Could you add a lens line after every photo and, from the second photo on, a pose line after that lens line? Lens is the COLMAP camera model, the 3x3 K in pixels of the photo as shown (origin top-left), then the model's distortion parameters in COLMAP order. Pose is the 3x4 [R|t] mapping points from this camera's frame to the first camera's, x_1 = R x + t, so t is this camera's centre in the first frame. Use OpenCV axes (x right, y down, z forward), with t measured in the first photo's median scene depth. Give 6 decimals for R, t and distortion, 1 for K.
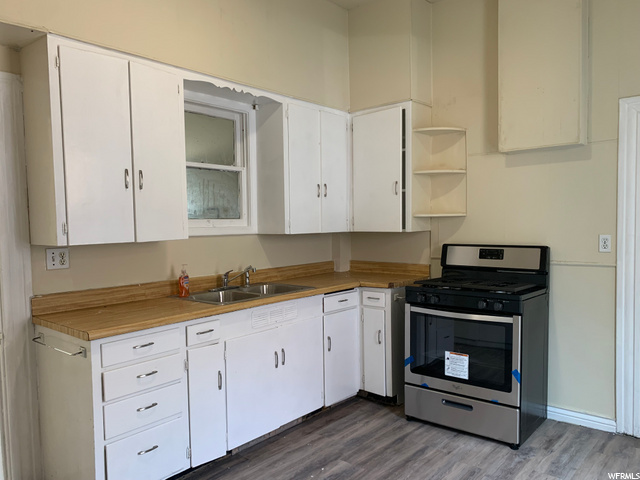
lens RADIAL K [[491.9, 0, 319.7], [0, 491.9, 244.7], [0, 0, 1]] dist [-0.009711, -0.006099]
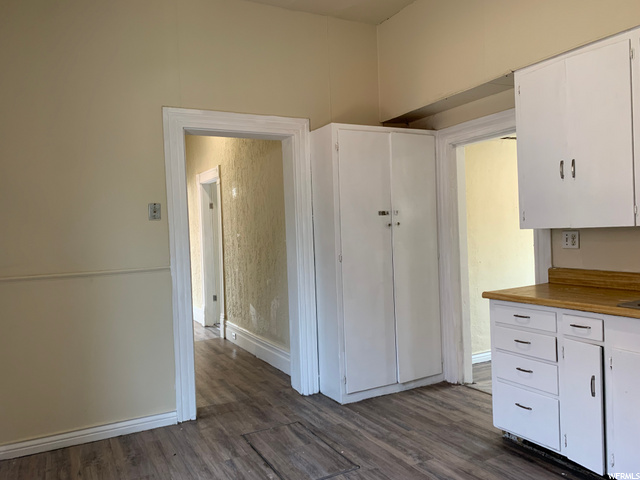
lens RADIAL K [[491.9, 0, 319.7], [0, 491.9, 240.1], [0, 0, 1]] dist [-0.009711, -0.006099]
pose [[-0.366714, 0.057894, -0.928531, 0.661413], [0.007062, 0.998206, 0.059449, -0.038280], [0.930307, 0.015244, -0.366465, 0.720143]]
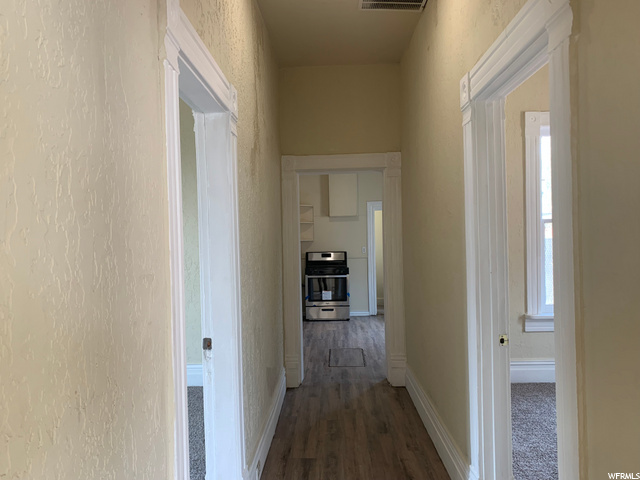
lens RADIAL K [[491.9, 0, 319.7], [0, 491.9, 239.2], [0, 0, 1]] dist [-0.009711, -0.006099]
pose [[0.776612, -0.000483, 0.629979, -1.478986], [0.035623, 0.998433, -0.043149, 0.049879], [-0.628971, 0.055952, 0.775413, -1.116853]]
